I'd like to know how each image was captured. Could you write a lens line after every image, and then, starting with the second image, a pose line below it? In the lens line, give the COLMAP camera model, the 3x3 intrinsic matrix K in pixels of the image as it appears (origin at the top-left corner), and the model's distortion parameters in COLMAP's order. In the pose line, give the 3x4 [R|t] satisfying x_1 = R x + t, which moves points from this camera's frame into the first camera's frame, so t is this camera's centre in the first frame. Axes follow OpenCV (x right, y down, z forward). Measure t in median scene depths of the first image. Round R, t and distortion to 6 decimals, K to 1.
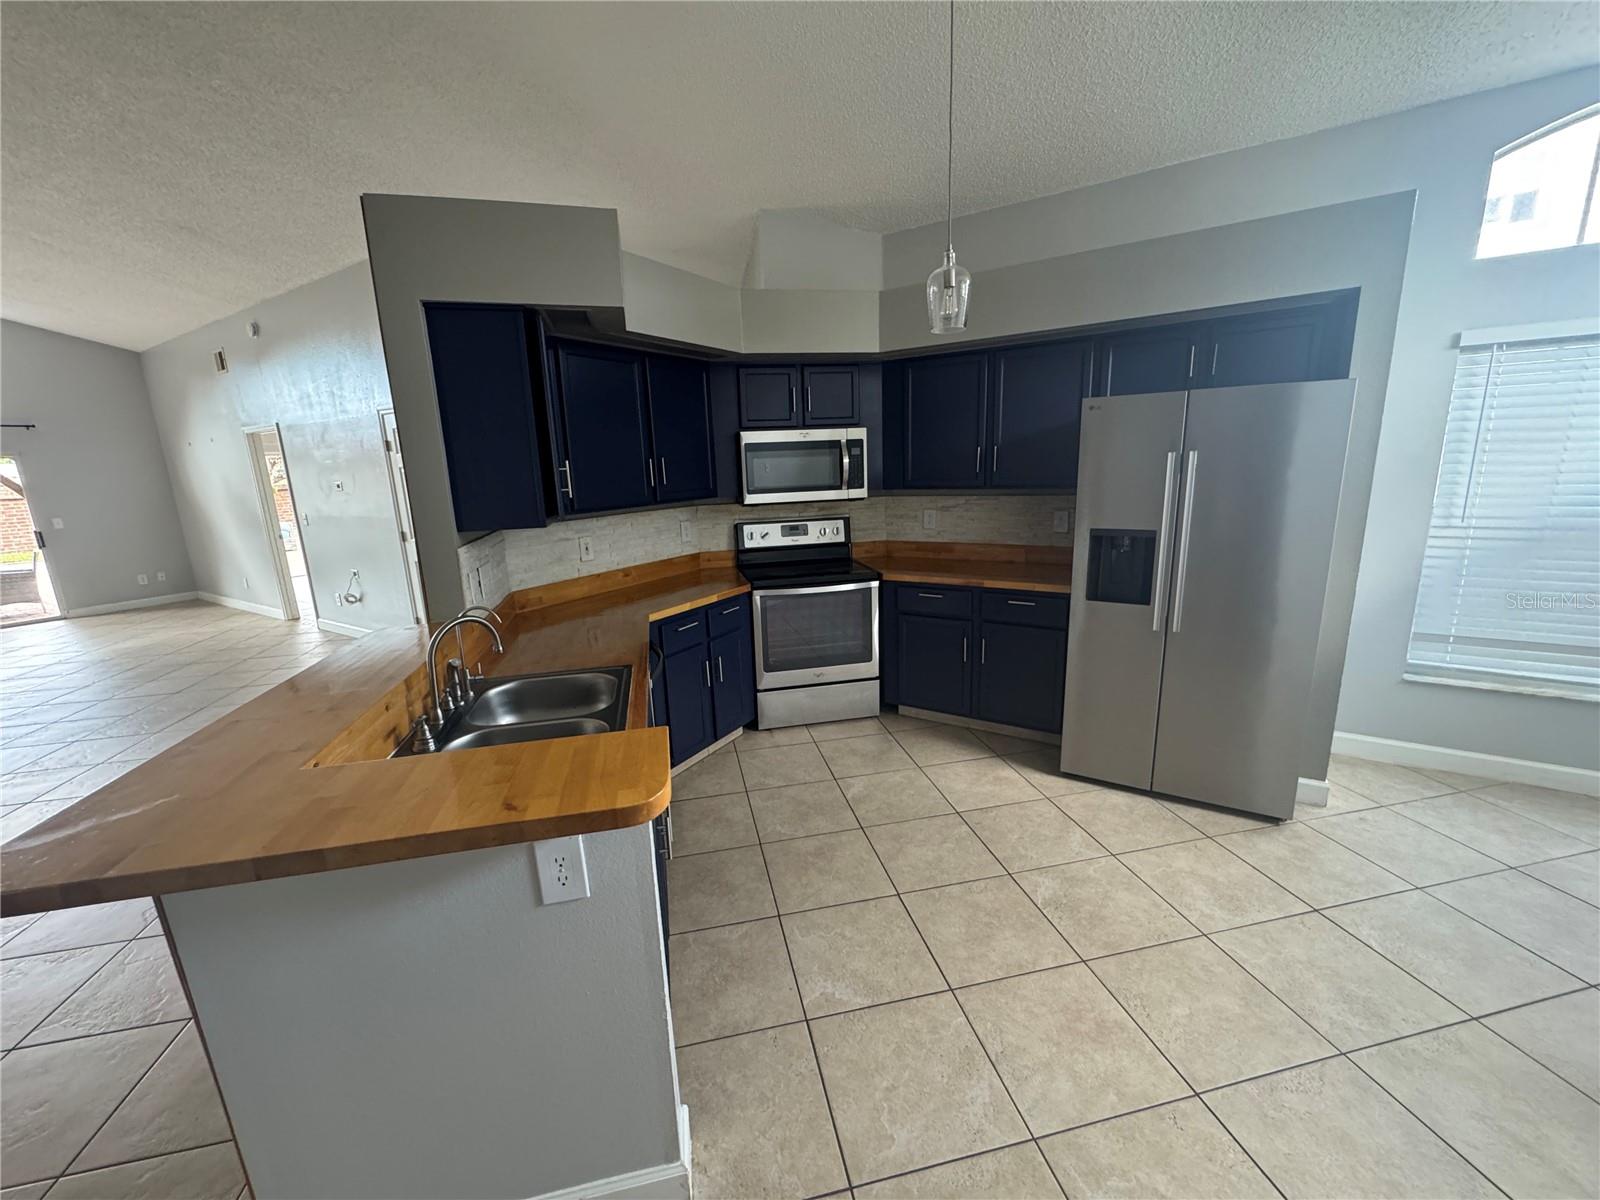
lens RADIAL K [[639.7, 0, 803.0], [0, 639.7, 600.0], [0, 0, 1]] dist [-0.004099, -0.000409]
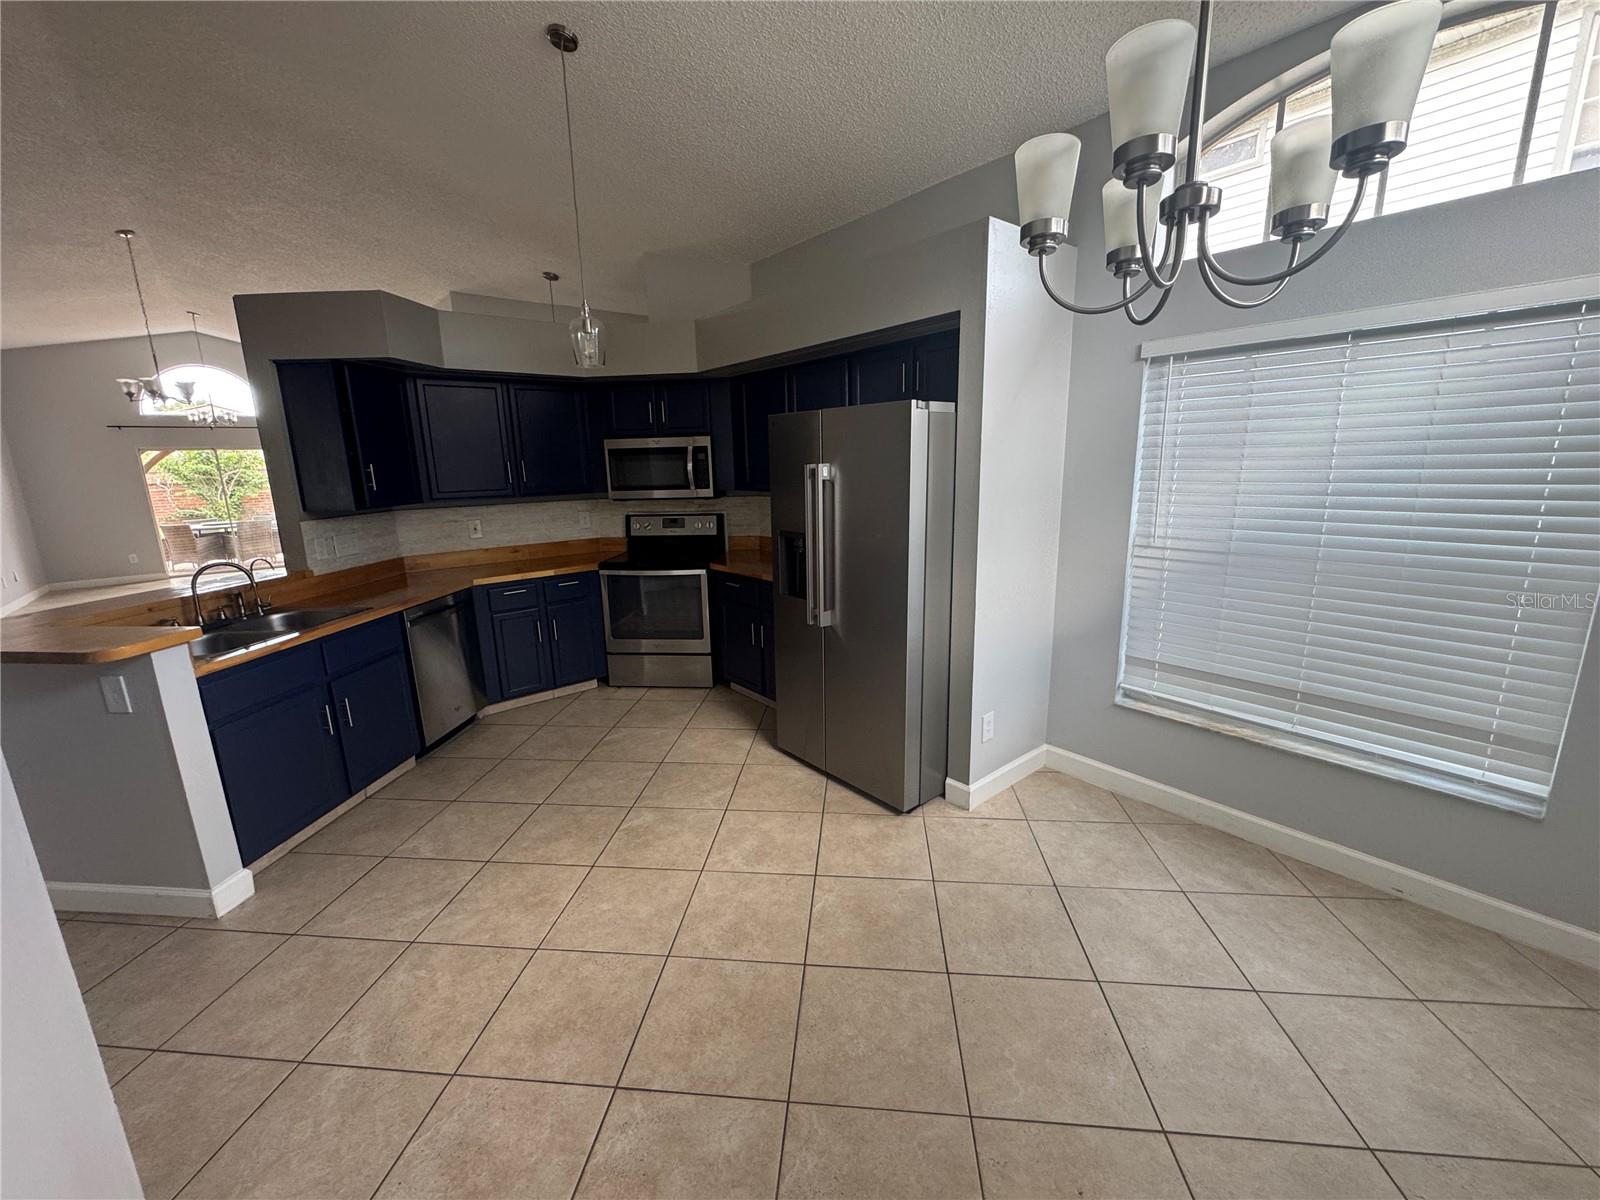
lens RADIAL K [[639.7, 0, 802.6], [0, 639.7, 601.8], [0, 0, 1]] dist [-0.004099, -0.000409]
pose [[0.952808, 0.079554, -0.292963, 0.639522], [-0.075824, 0.996830, 0.024085, -0.012885], [0.293951, -0.000734, 0.955820, -0.052962]]
